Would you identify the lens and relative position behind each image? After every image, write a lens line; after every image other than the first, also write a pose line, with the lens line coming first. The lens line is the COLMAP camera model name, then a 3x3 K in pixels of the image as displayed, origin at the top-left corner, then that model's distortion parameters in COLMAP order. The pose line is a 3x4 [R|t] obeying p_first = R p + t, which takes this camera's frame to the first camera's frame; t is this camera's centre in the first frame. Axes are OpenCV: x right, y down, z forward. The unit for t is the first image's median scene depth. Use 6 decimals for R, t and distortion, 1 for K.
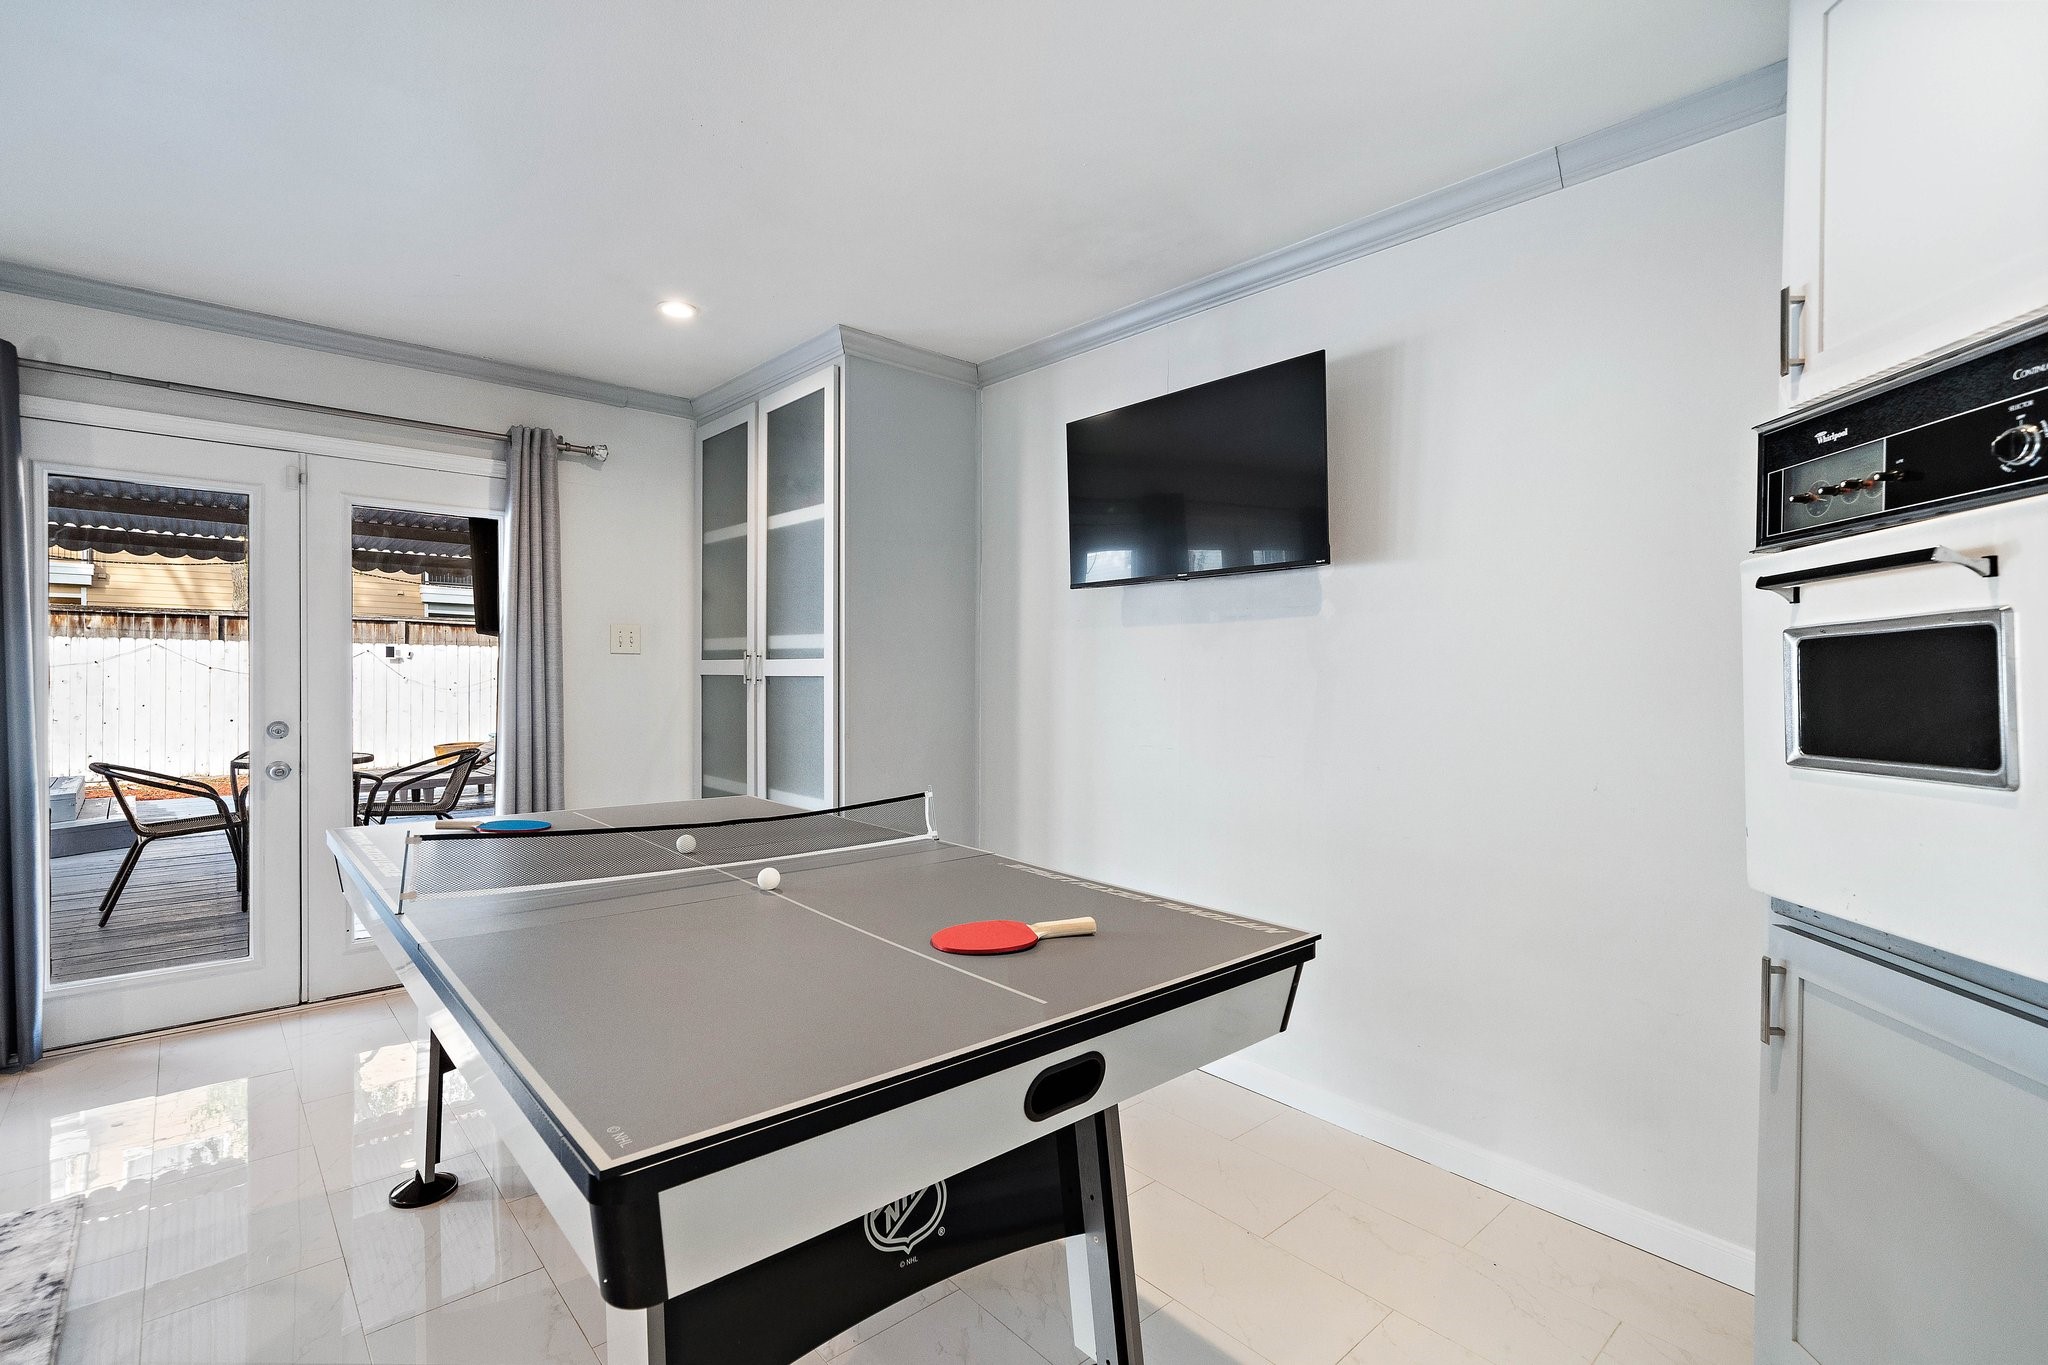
lens RADIAL K [[950.2, 0, 1034.9], [0, 950.2, 684.2], [0, 0, 1]] dist [0.003355, 0.000994]
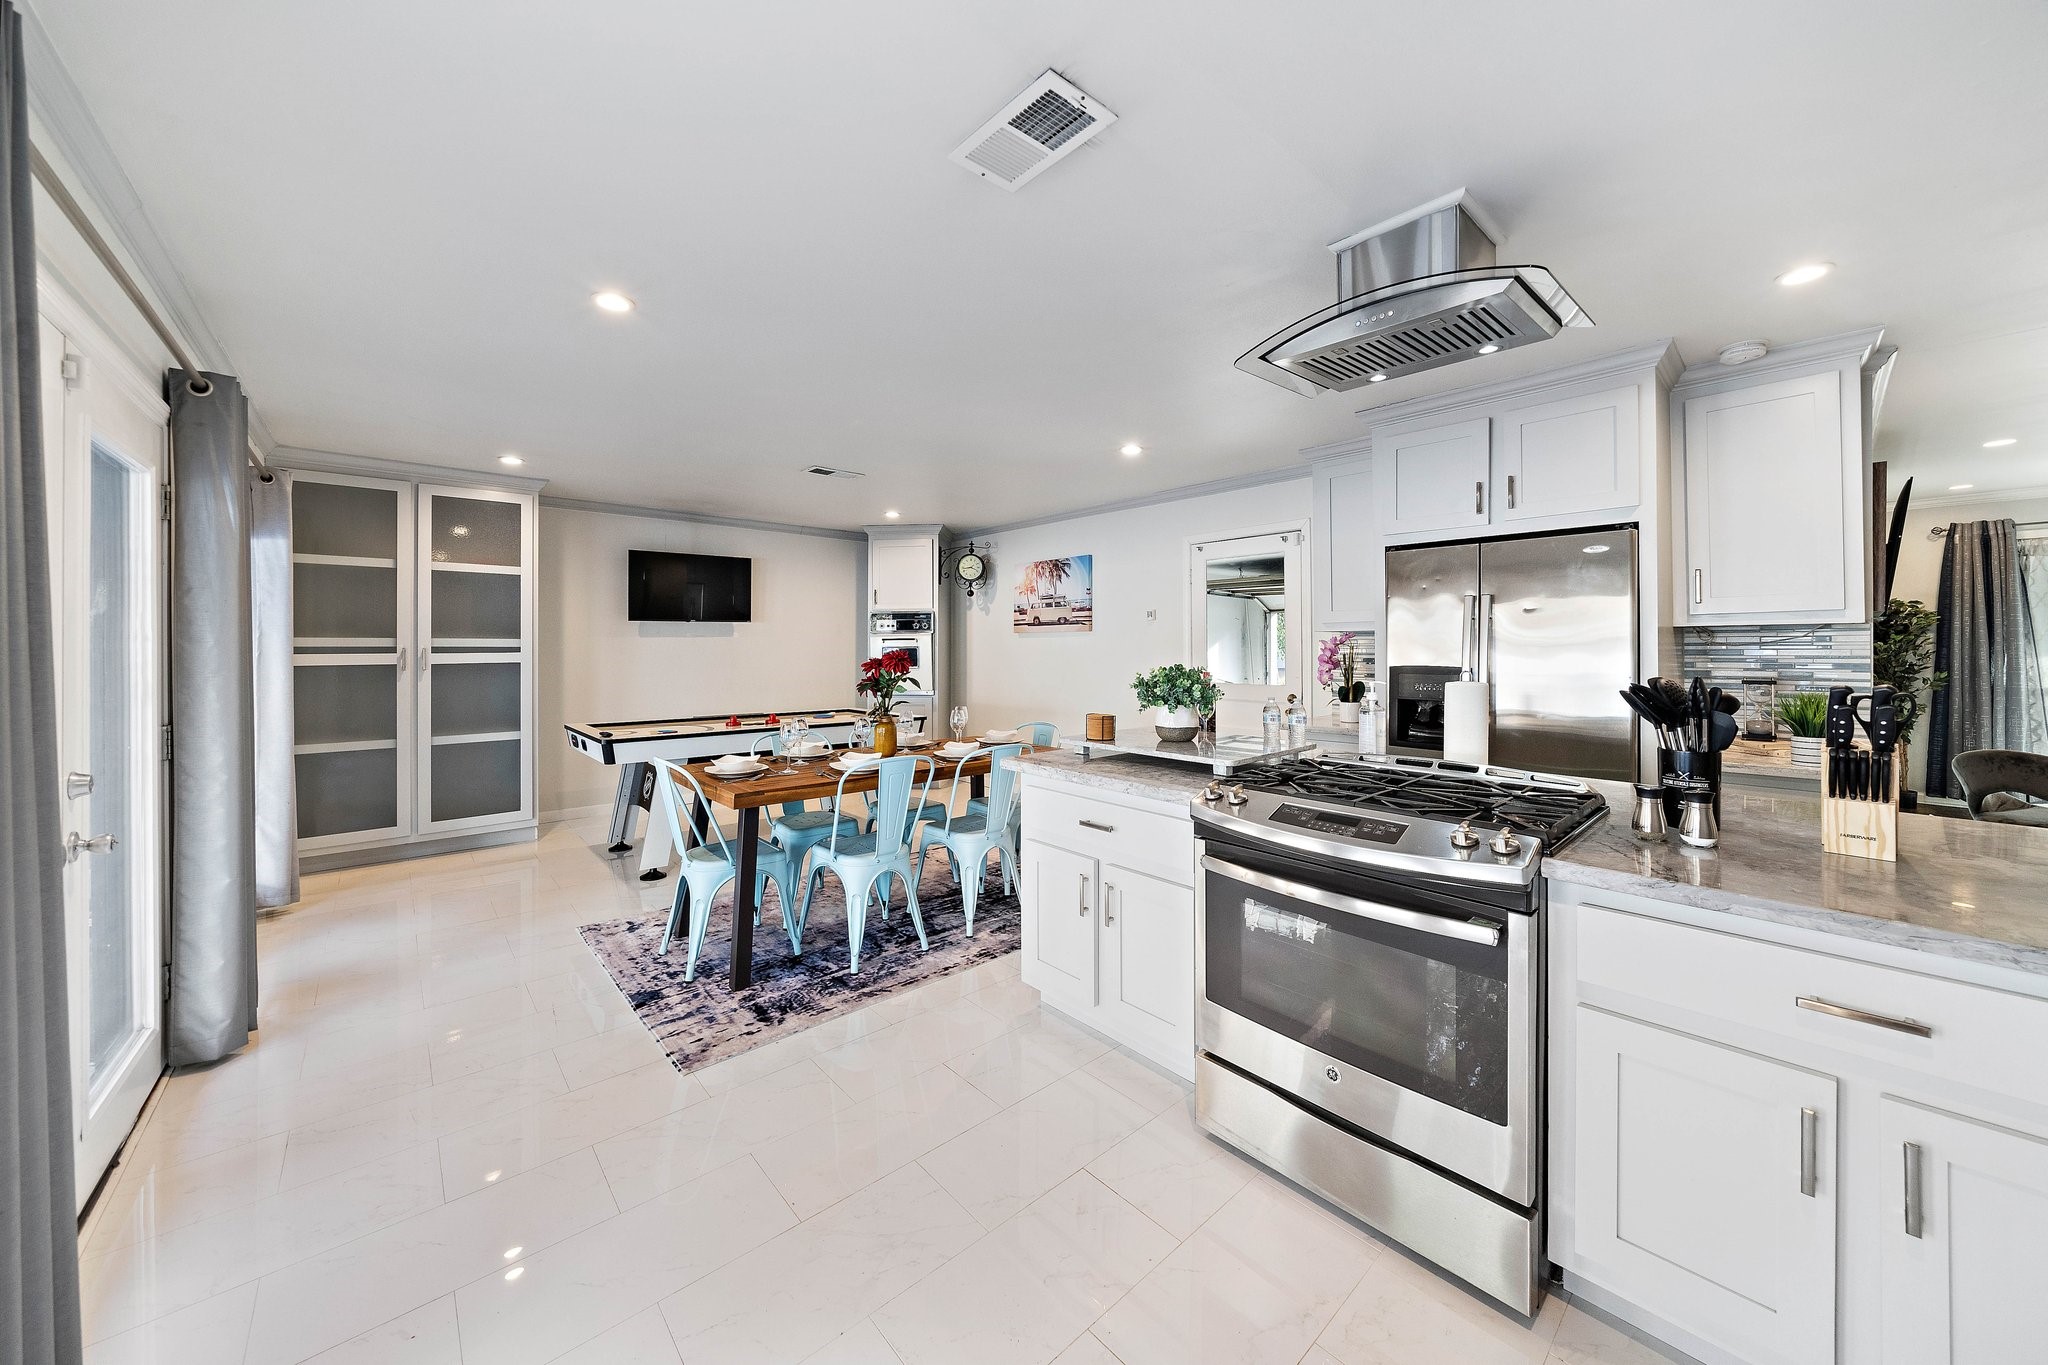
lens RADIAL K [[736.1, 0, 1019.7], [0, 736.1, 648.3], [0, 0, 1]] dist [-0.000301, -0.000087]
pose [[0.011960, -0.007855, 0.999898, -1.451376], [0.013592, 0.999878, 0.007692, -0.028791], [-0.999836, 0.013499, 0.012065, 0.025388]]
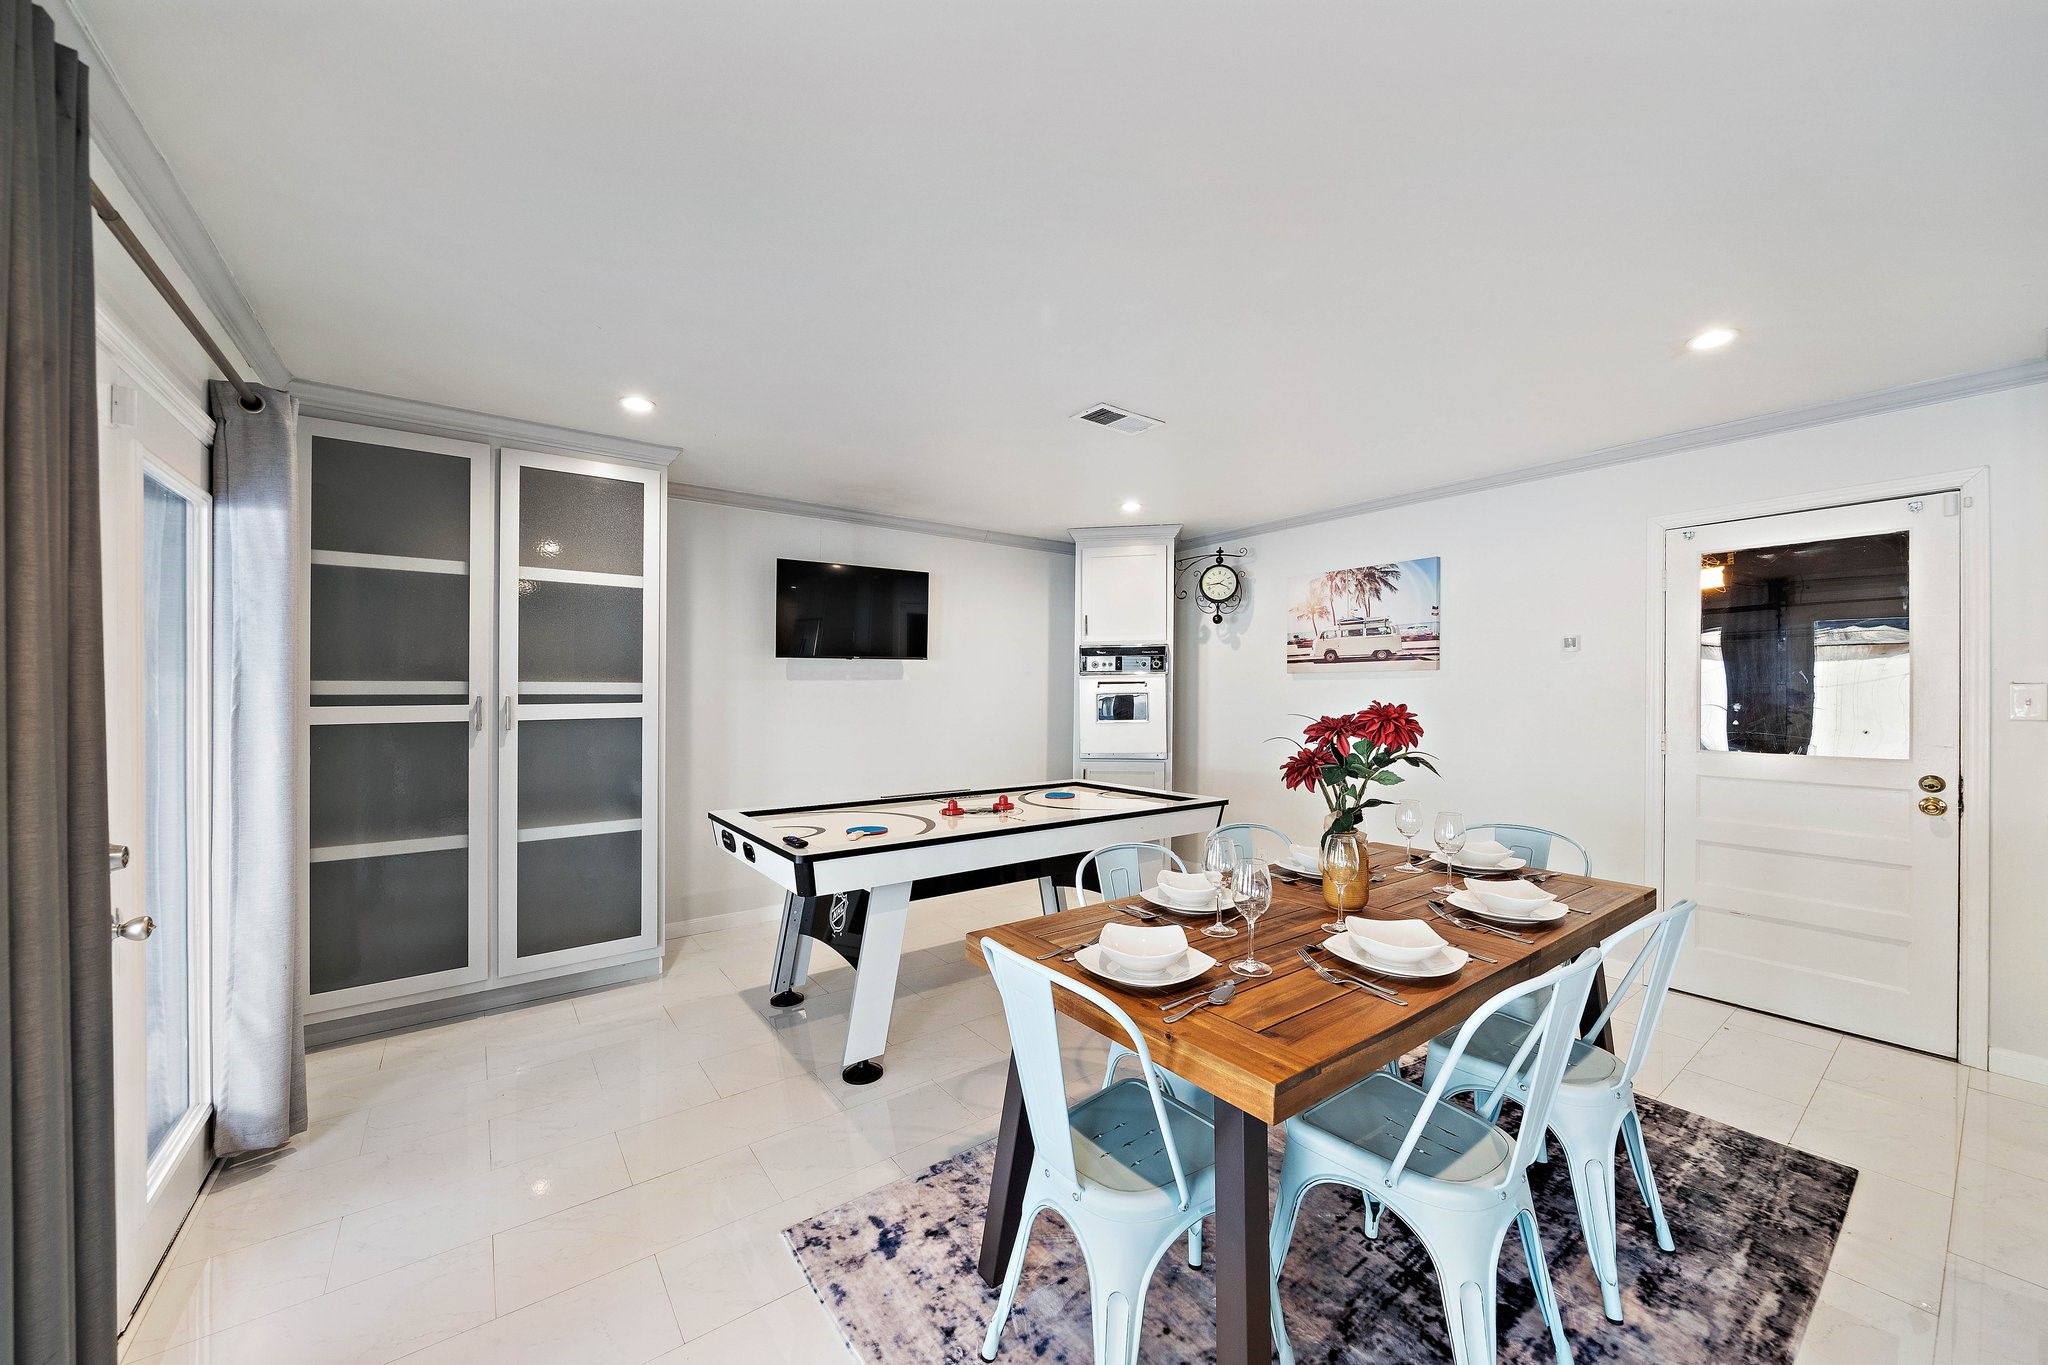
lens RADIAL K [[747.0, 0, 1022.3], [0, 747.0, 686.8], [0, 0, 1]] dist [-0.000976, 0.000042]
pose [[0.088797, 0.000361, 0.996050, -1.026514], [0.015237, 0.999882, -0.001721, -0.033820], [-0.995933, 0.015330, 0.088781, 0.377985]]
